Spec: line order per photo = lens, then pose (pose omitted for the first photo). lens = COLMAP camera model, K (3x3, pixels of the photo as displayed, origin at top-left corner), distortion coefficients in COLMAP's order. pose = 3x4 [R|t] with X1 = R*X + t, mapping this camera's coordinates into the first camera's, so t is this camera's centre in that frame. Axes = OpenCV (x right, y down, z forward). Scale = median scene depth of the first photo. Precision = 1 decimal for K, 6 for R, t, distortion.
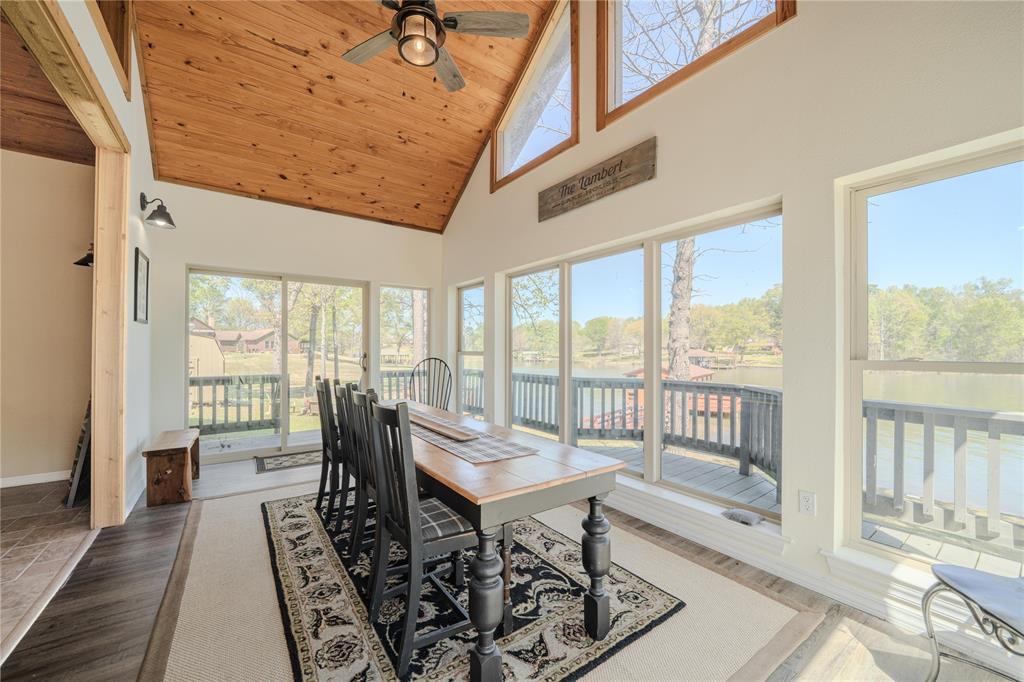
lens RADIAL K [[405.3, 0, 508.5], [0, 405.3, 346.7], [0, 0, 1]] dist [-0.019392, 0.003787]
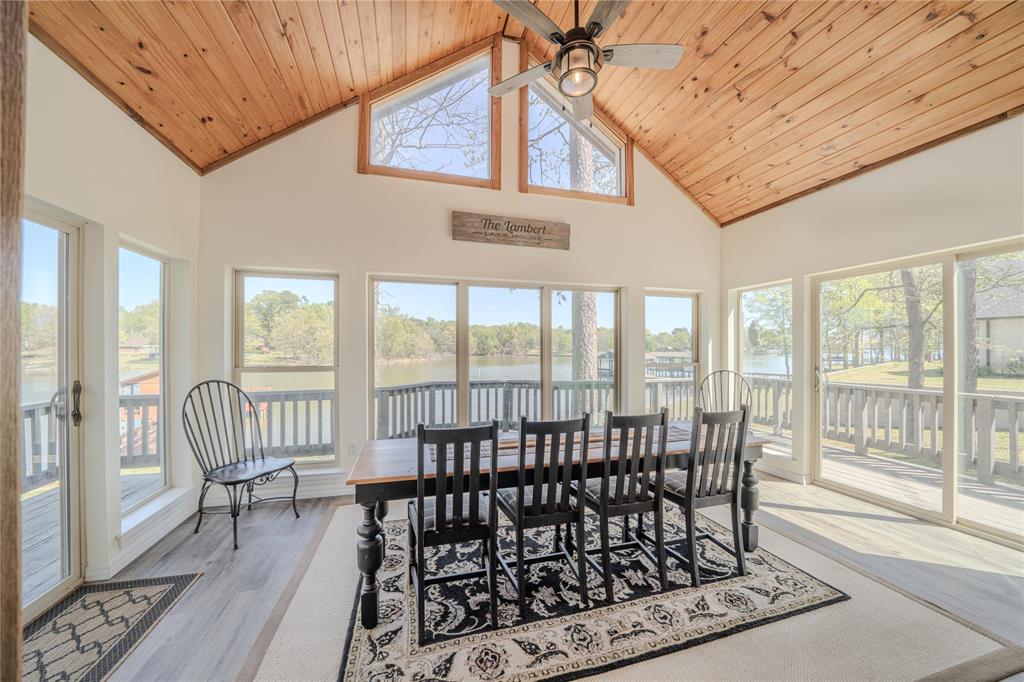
lens RADIAL K [[357.6, 0, 511.4], [0, 357.6, 347.2], [0, 0, 1]] dist [-0.018885, 0.000661]
pose [[0.317533, -0.001137, 0.948247, -0.555877], [-0.003063, 0.999993, 0.002225, -0.025543], [-0.948242, -0.003611, 0.317527, 0.421916]]
